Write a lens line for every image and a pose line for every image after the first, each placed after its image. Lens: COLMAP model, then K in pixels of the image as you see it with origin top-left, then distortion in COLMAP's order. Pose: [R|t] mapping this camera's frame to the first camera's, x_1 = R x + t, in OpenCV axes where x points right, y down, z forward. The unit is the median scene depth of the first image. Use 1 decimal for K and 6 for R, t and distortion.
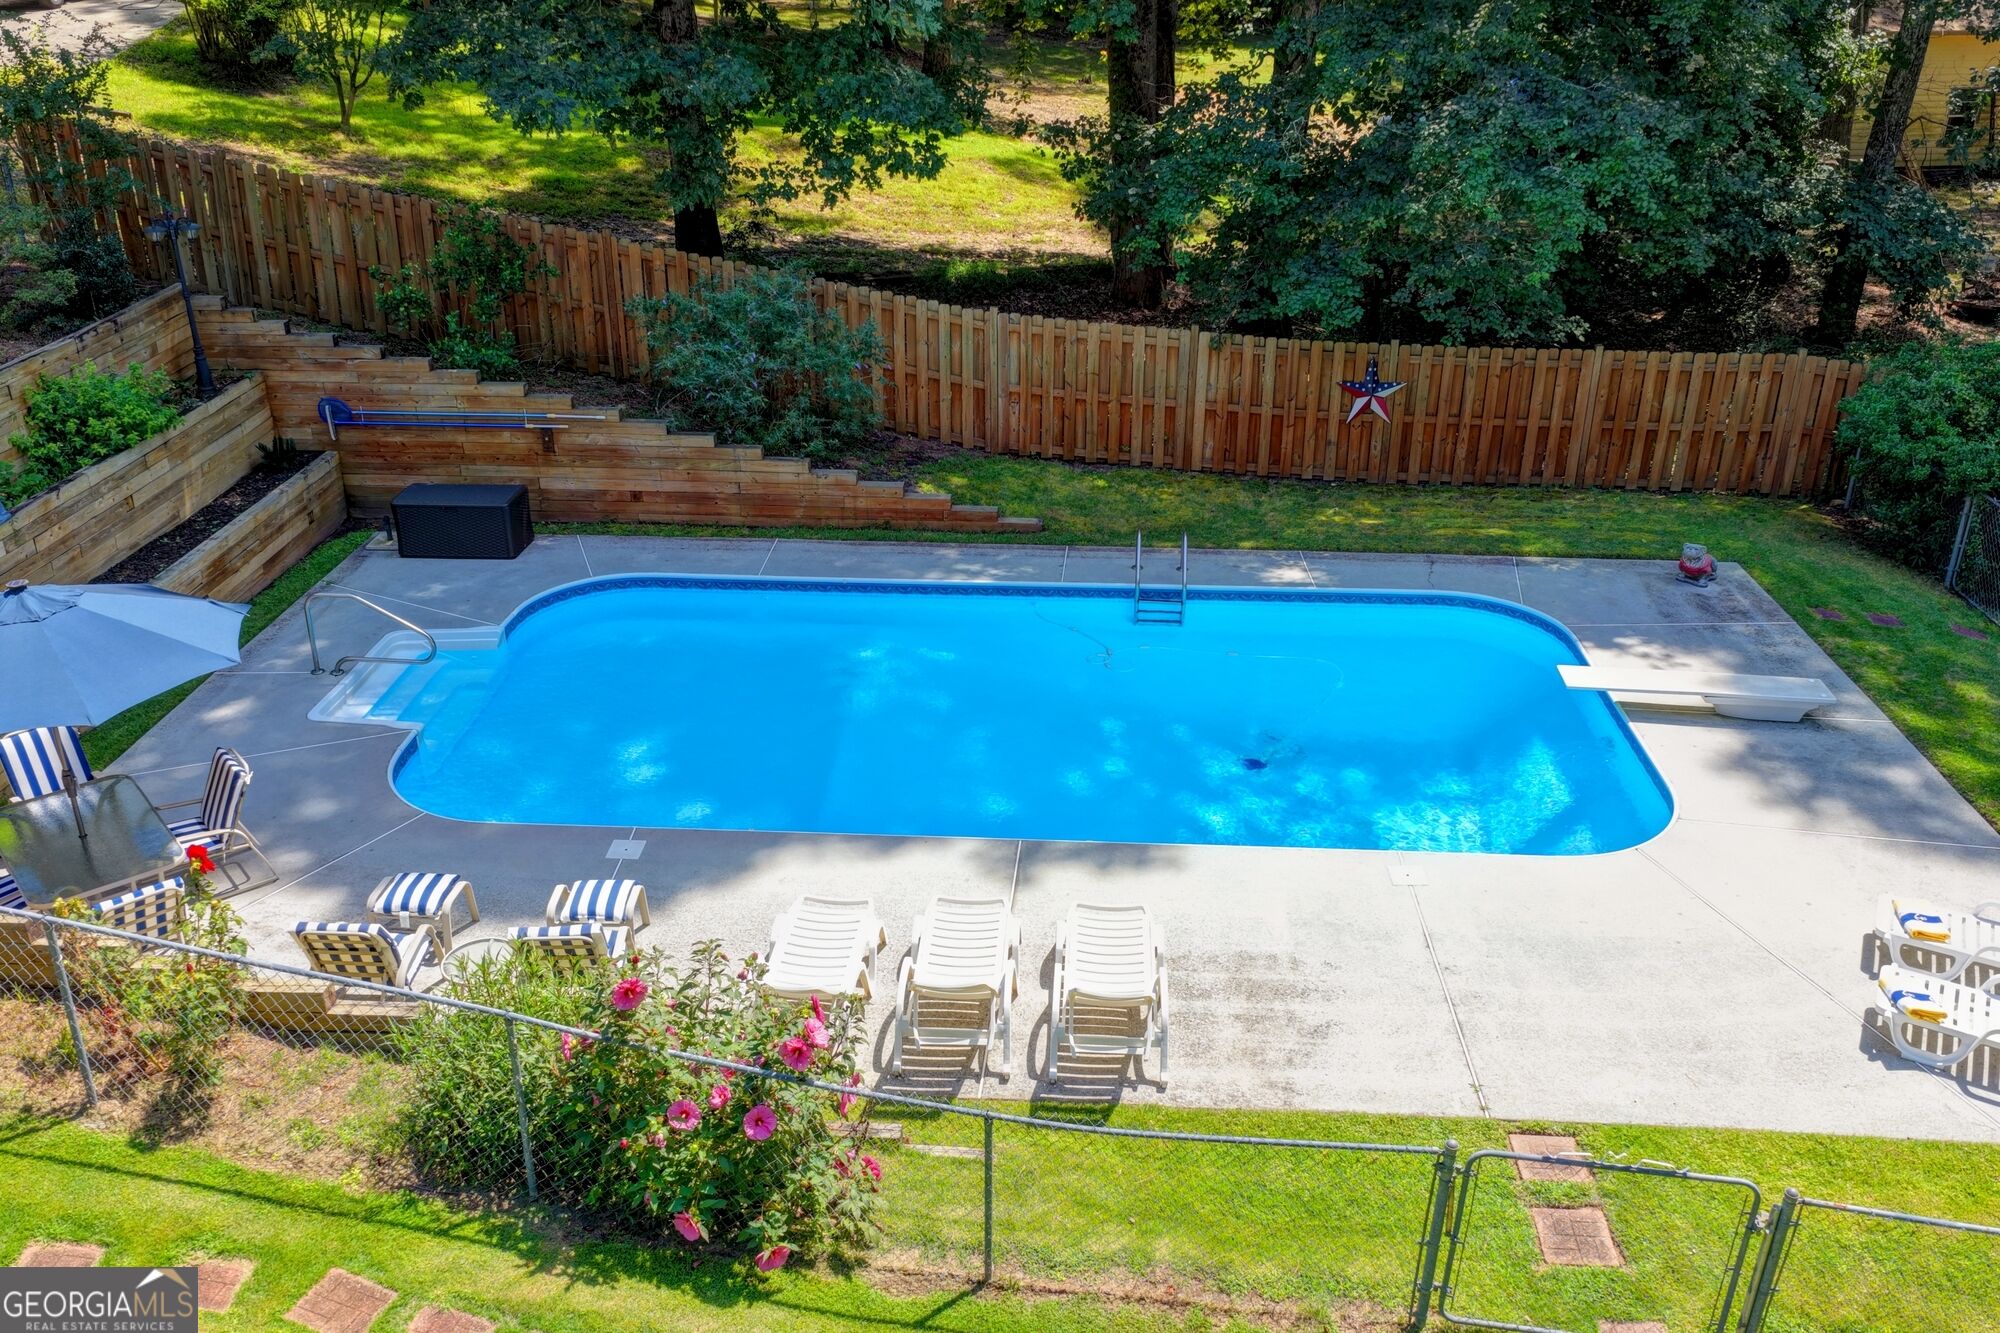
lens RADIAL K [[1663.3, 0, 988.0], [0, 1663.3, 670.0], [0, 0, 1]] dist [-0.017950, 0.043473]
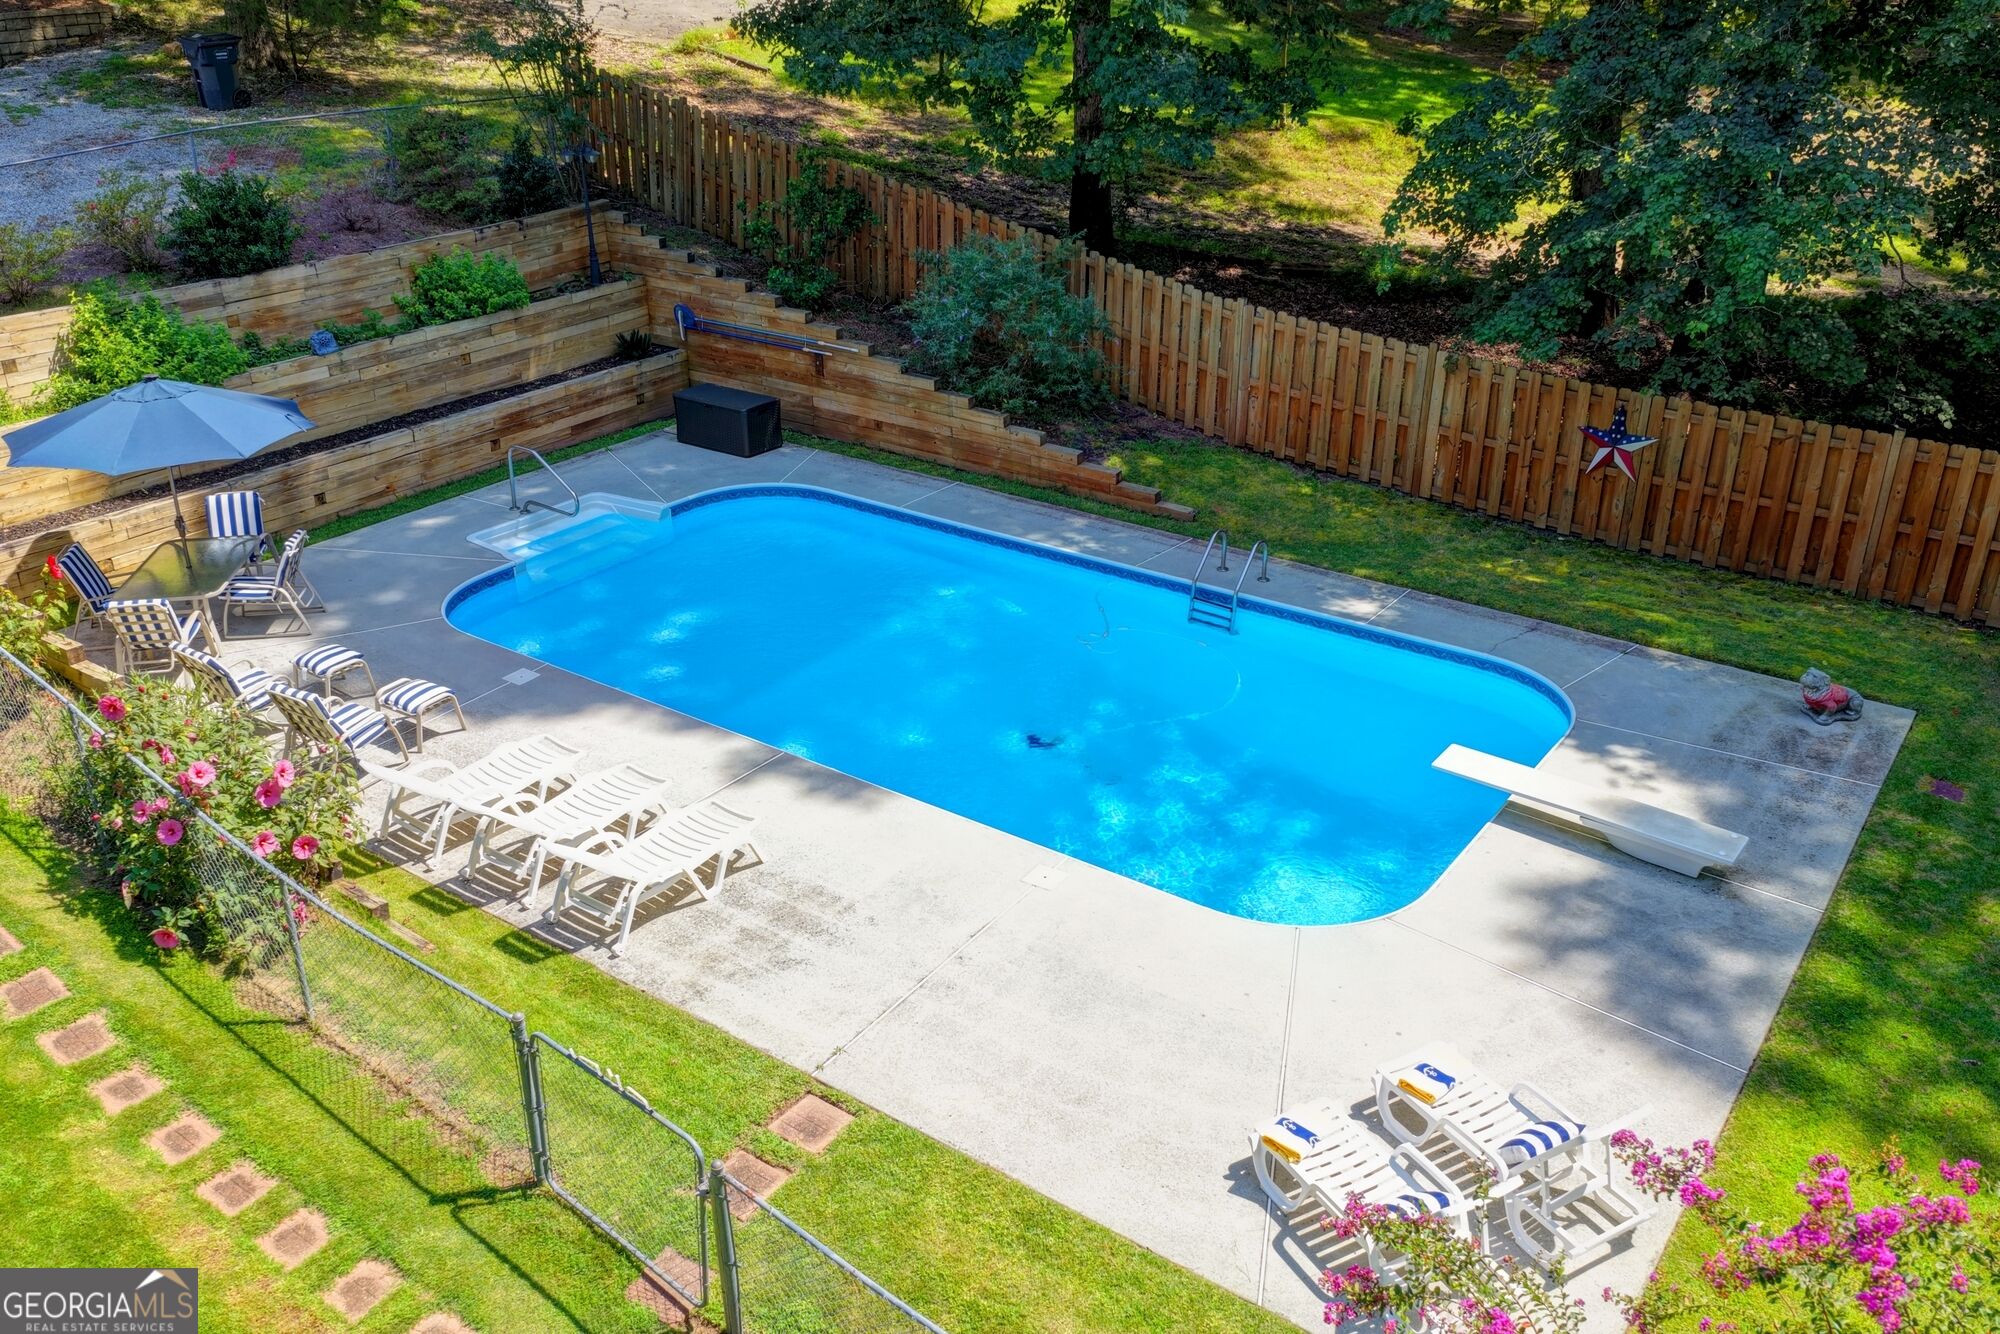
lens RADIAL K [[1663.3, 0, 995.2], [0, 1663.3, 662.7], [0, 0, 1]] dist [-0.017950, 0.043473]
pose [[0.843899, 0.224385, -0.487325, 0.442885], [-0.223352, 0.972818, 0.061149, -0.035669], [0.487800, 0.057241, 0.871077, 0.074796]]
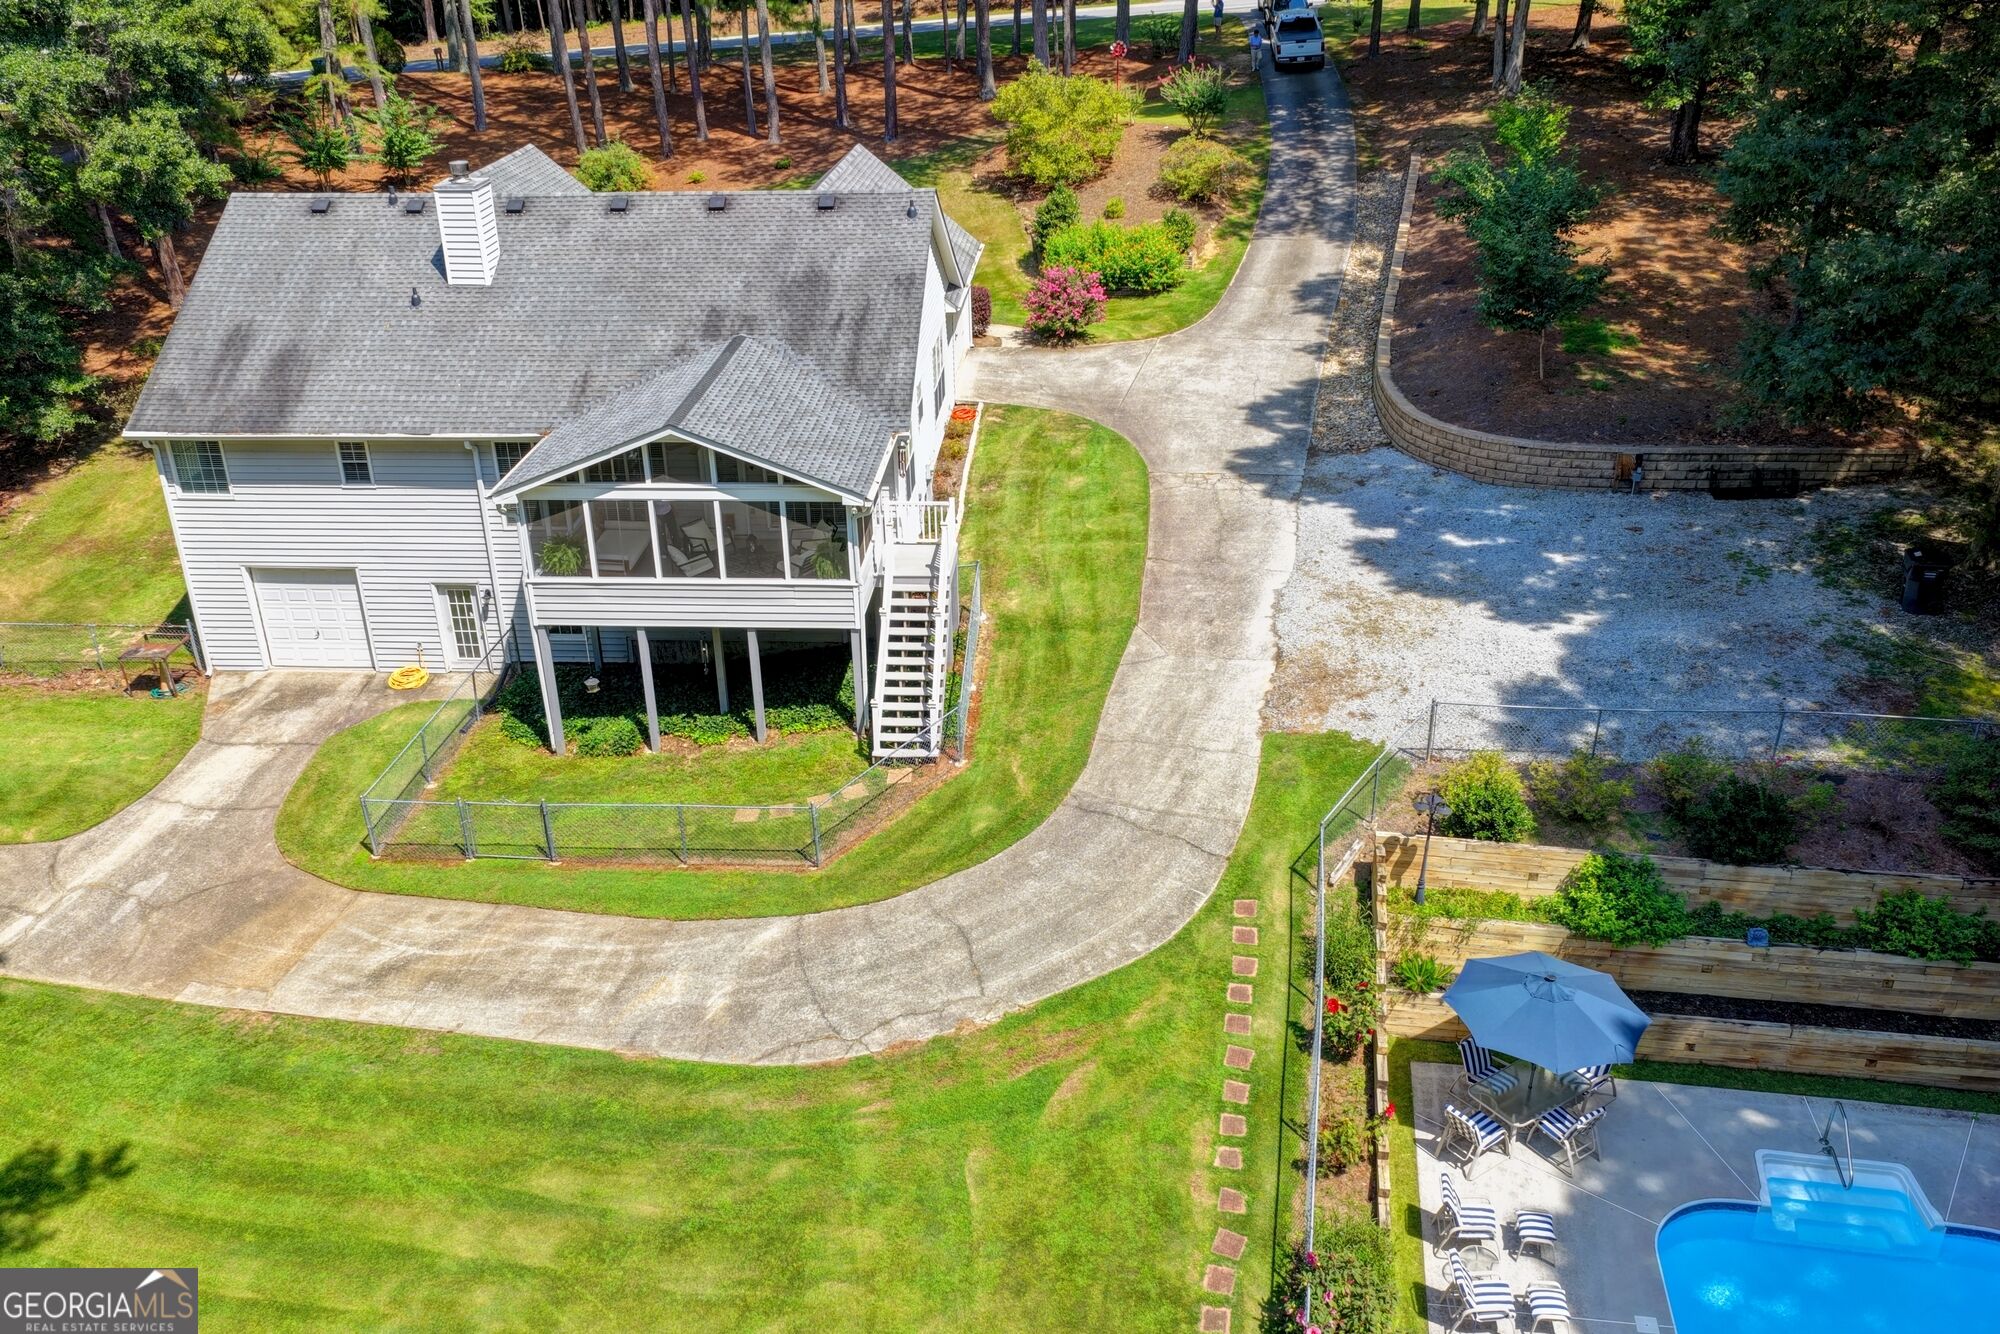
lens RADIAL K [[1663.3, 0, 998.3], [0, 1663.3, 660.8], [0, 0, 1]] dist [-0.017950, 0.043473]
pose [[-0.109526, 0.436404, -0.893060, 0.674063], [-0.403419, 0.801622, 0.441198, -0.577605], [0.908437, 0.408600, 0.088255, 0.015187]]
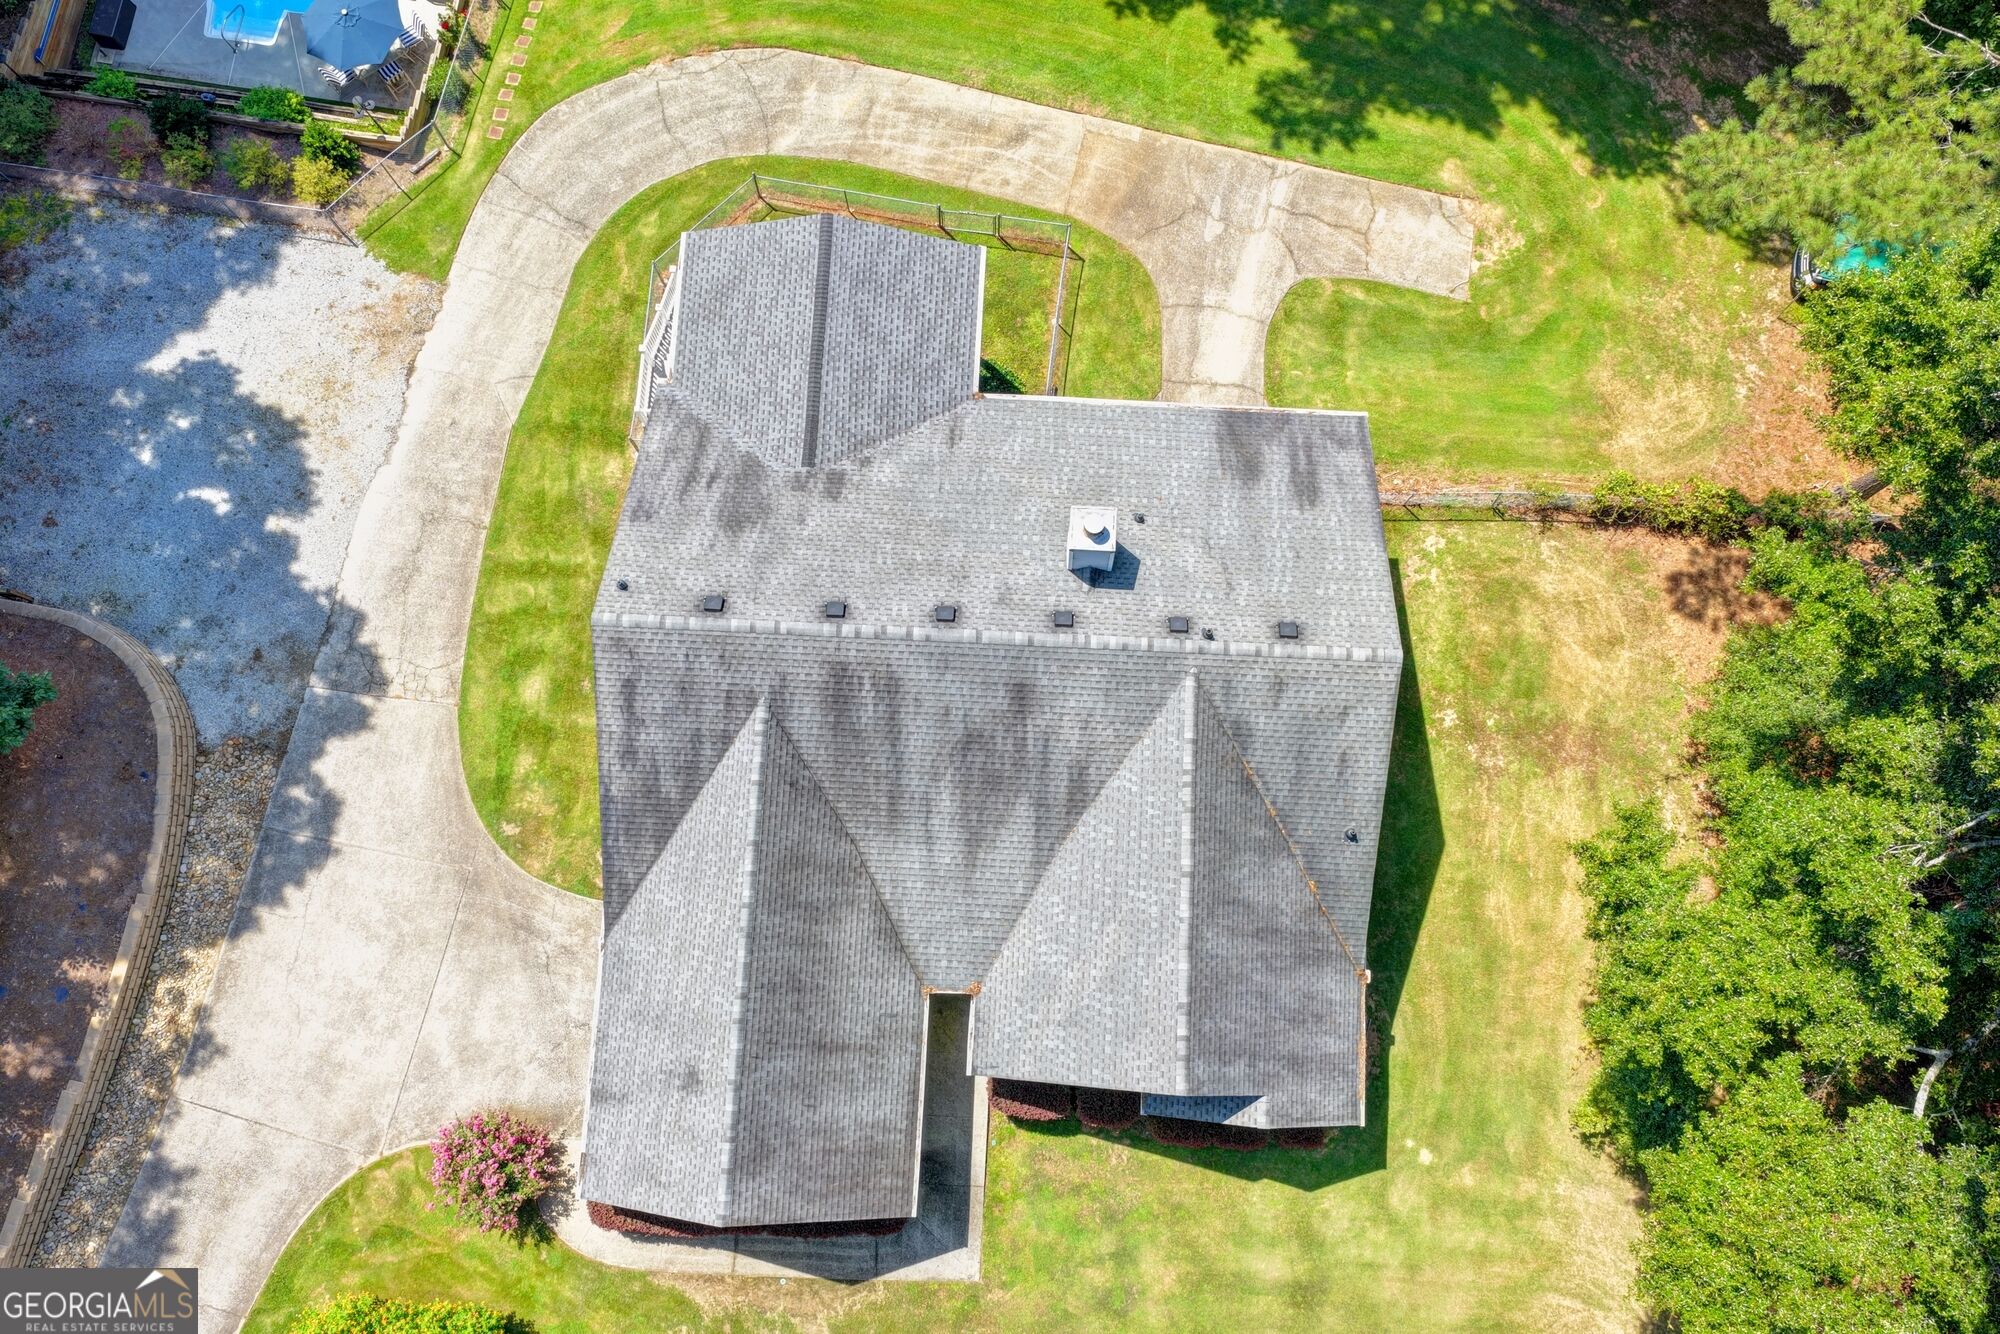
lens RADIAL K [[1663.3, 0, 994.5], [0, 1663.3, 663.9], [0, 0, 1]] dist [-0.017950, 0.043473]
pose [[0.092976, -0.979655, 0.177855, -1.515718], [0.429799, 0.200618, 0.880355, -1.454431], [-0.898125, -0.005410, 0.439707, -1.207444]]
